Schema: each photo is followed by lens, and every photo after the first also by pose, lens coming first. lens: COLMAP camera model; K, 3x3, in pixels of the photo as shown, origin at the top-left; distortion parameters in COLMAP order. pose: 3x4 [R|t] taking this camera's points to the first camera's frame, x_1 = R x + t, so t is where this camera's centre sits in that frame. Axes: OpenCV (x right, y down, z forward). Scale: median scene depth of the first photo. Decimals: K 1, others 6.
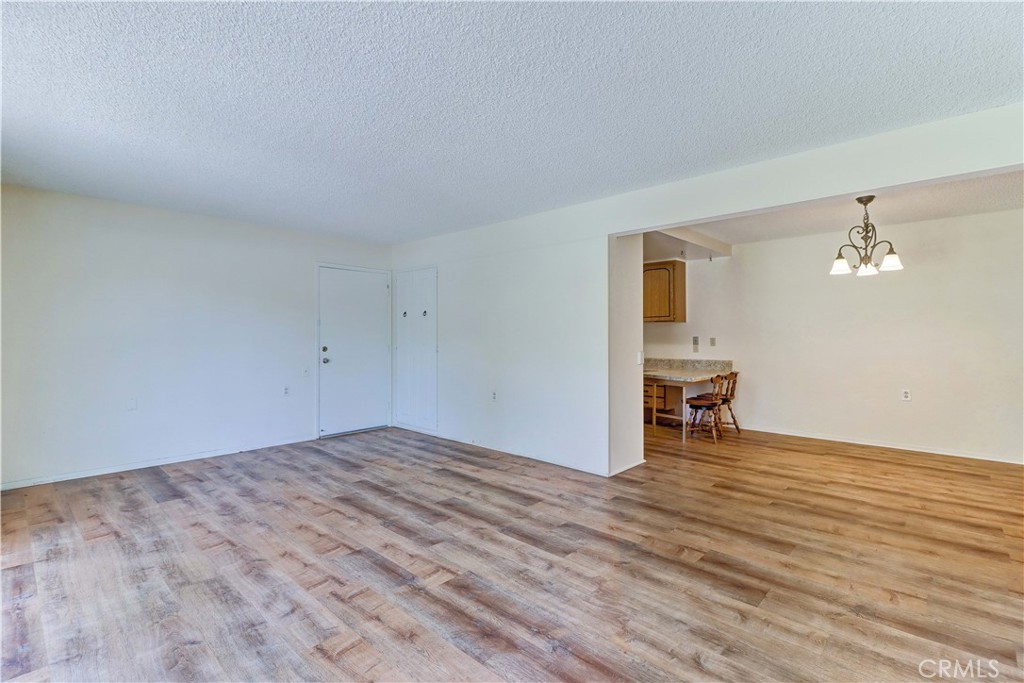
lens RADIAL K [[472.3, 0, 530.5], [0, 472.3, 325.5], [0, 0, 1]] dist [0.020364, -0.012699]
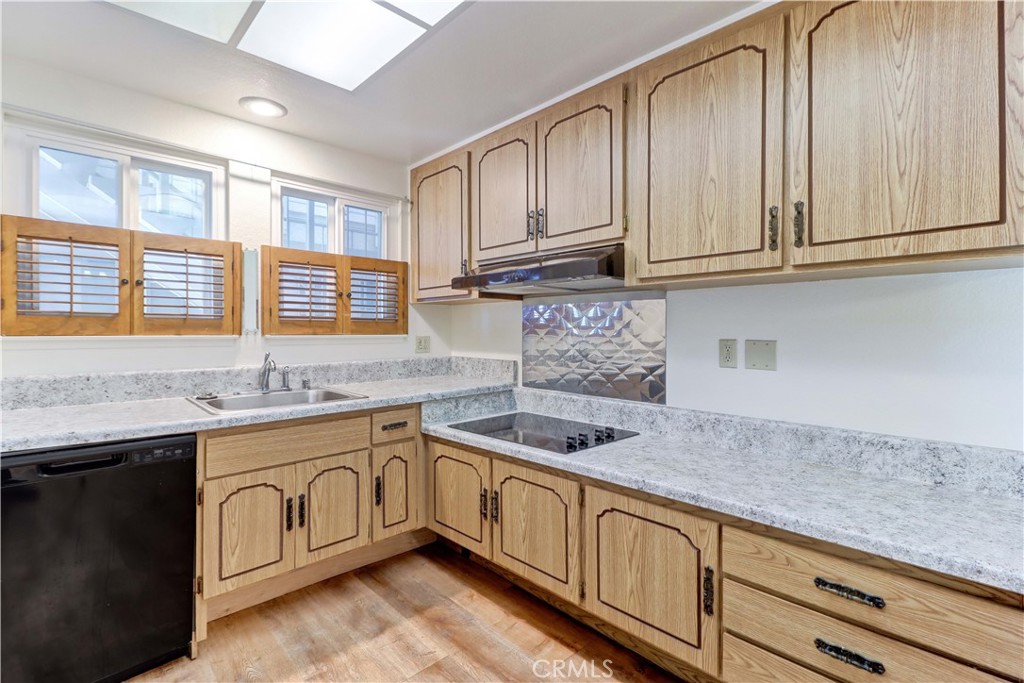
lens RADIAL K [[472.3, 0, 518.4], [0, 472.3, 333.4], [0, 0, 1]] dist [0.020364, -0.012699]
pose [[0.997404, 0.001622, -0.071994, 0.131667], [0.000584, 0.999531, 0.030609, 0.015901], [0.072010, -0.030572, 0.996935, 0.835325]]
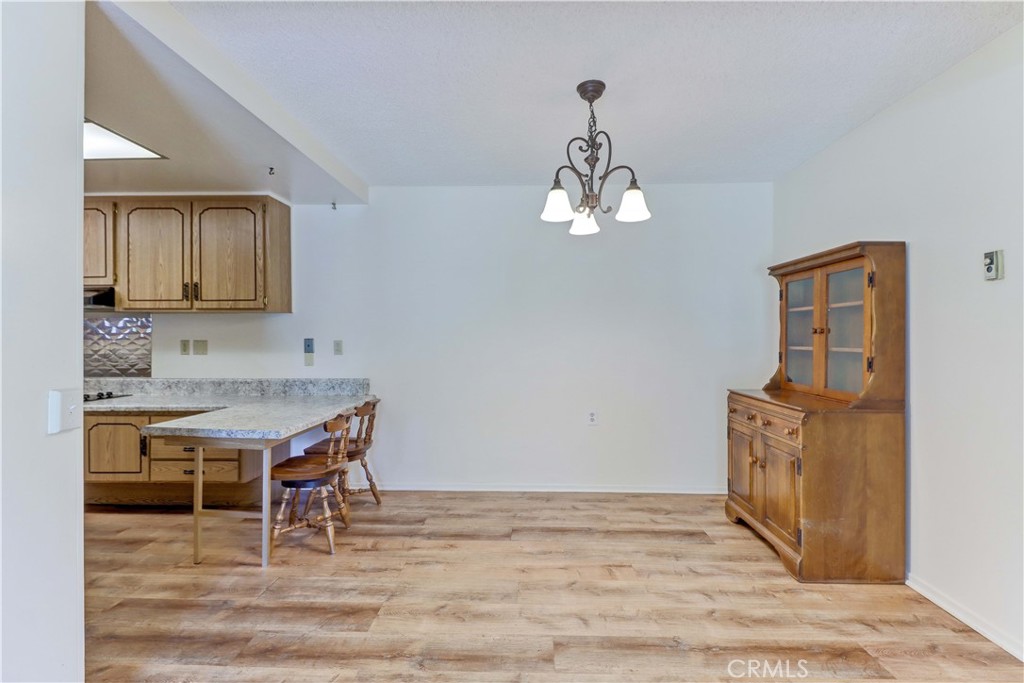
lens RADIAL K [[472.3, 0, 517.4], [0, 472.3, 336.3], [0, 0, 1]] dist [0.020364, -0.012699]
pose [[0.767241, -0.000266, 0.641359, 0.181605], [-0.016348, 0.999667, 0.019971, 0.005370], [-0.641150, -0.025808, 0.766981, 0.412102]]
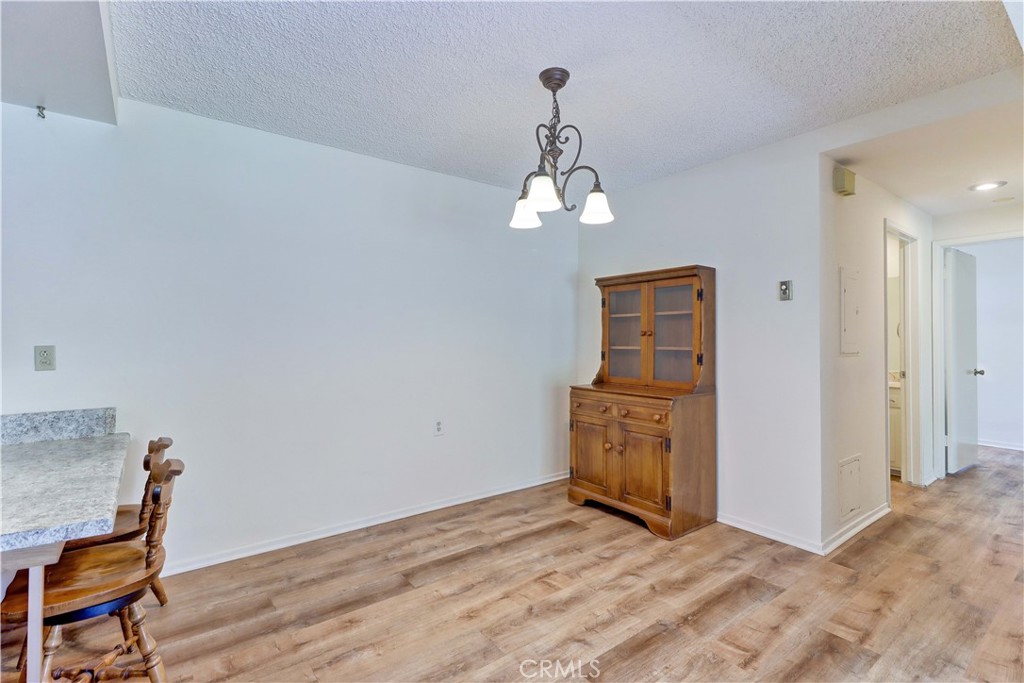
lens RADIAL K [[472.3, 0, 515.3], [0, 472.3, 334.6], [0, 0, 1]] dist [0.020364, -0.012699]
pose [[0.193969, 0.007300, 0.980980, 0.116709], [-0.023884, 0.999711, -0.002717, 0.010720], [-0.980717, -0.022903, 0.194087, 0.614936]]
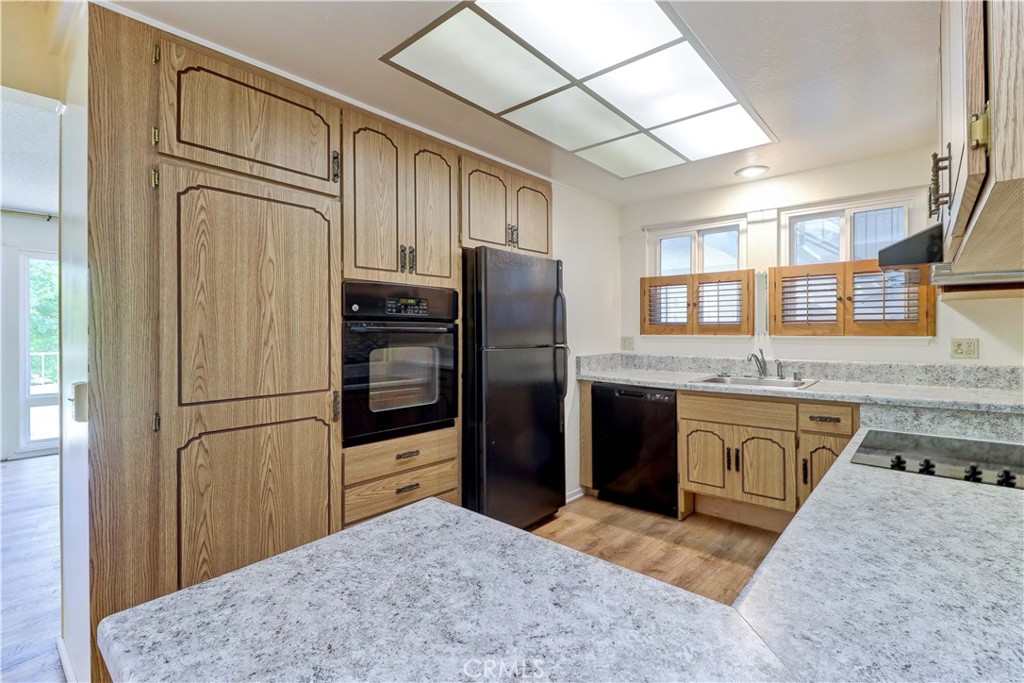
lens RADIAL K [[472.3, 0, 520.5], [0, 472.3, 333.6], [0, 0, 1]] dist [0.020364, -0.012699]
pose [[0.020615, 0.004582, -0.999777, 0.405359], [0.024945, 0.999676, 0.005096, 0.017751], [0.999476, -0.025045, 0.020494, 0.927389]]
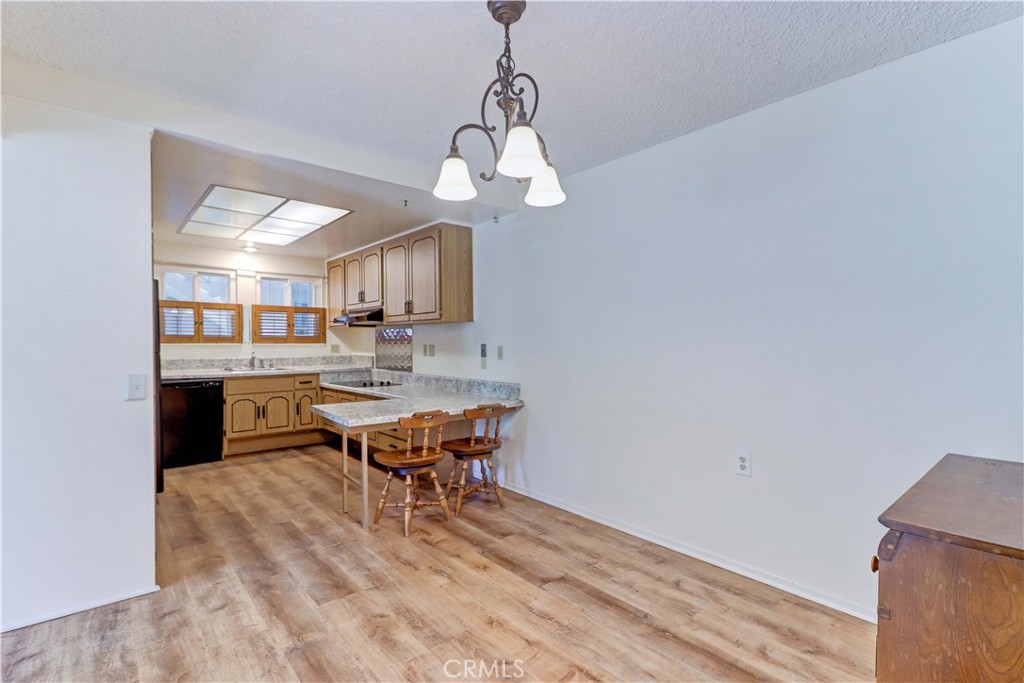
lens RADIAL K [[472.3, 0, 516.5], [0, 472.3, 347.9], [0, 0, 1]] dist [0.020364, -0.012699]
pose [[0.992357, 0.002117, -0.123380, 0.495033], [0.002609, 0.999269, 0.038130, 0.004367], [0.123370, -0.038161, 0.991627, 0.388134]]
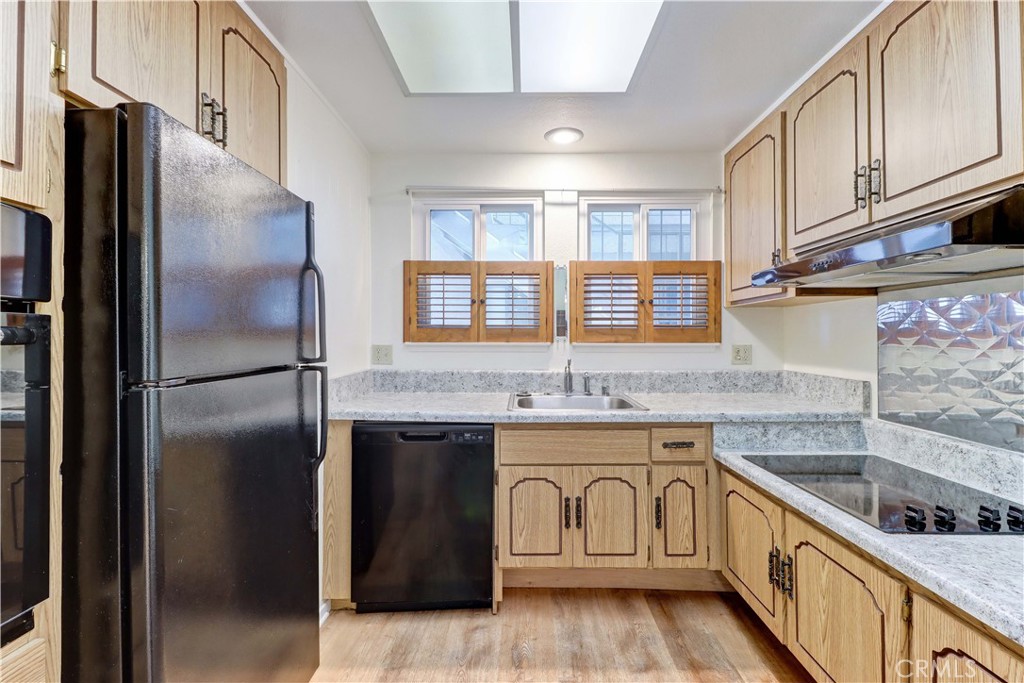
lens RADIAL K [[472.3, 0, 518.0], [0, 472.3, 333.5], [0, 0, 1]] dist [0.020364, -0.012699]
pose [[0.657469, -0.005330, -0.753463, 0.184450], [0.018040, 0.999800, 0.008669, 0.016425], [0.753265, -0.019292, 0.657434, 0.893053]]
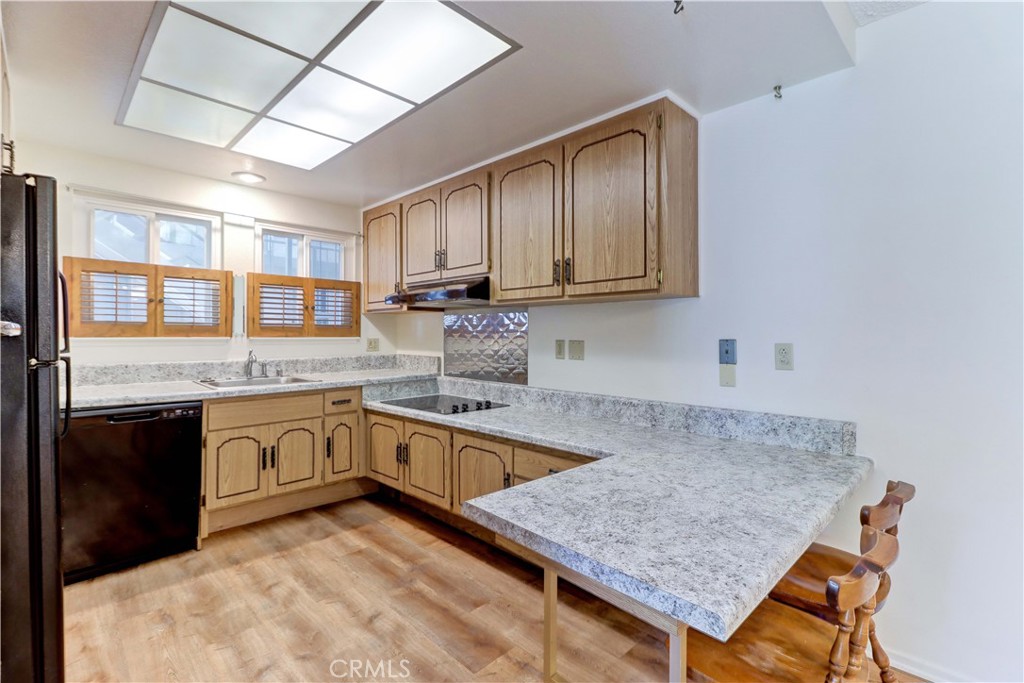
lens RADIAL K [[472.3, 0, 518.1], [0, 472.3, 332.8], [0, 0, 1]] dist [0.020364, -0.012699]
pose [[0.998403, 0.002064, -0.056454, 0.230688], [-0.000861, 0.999772, 0.021317, 0.012329], [0.056486, -0.021234, 0.998178, 0.688851]]
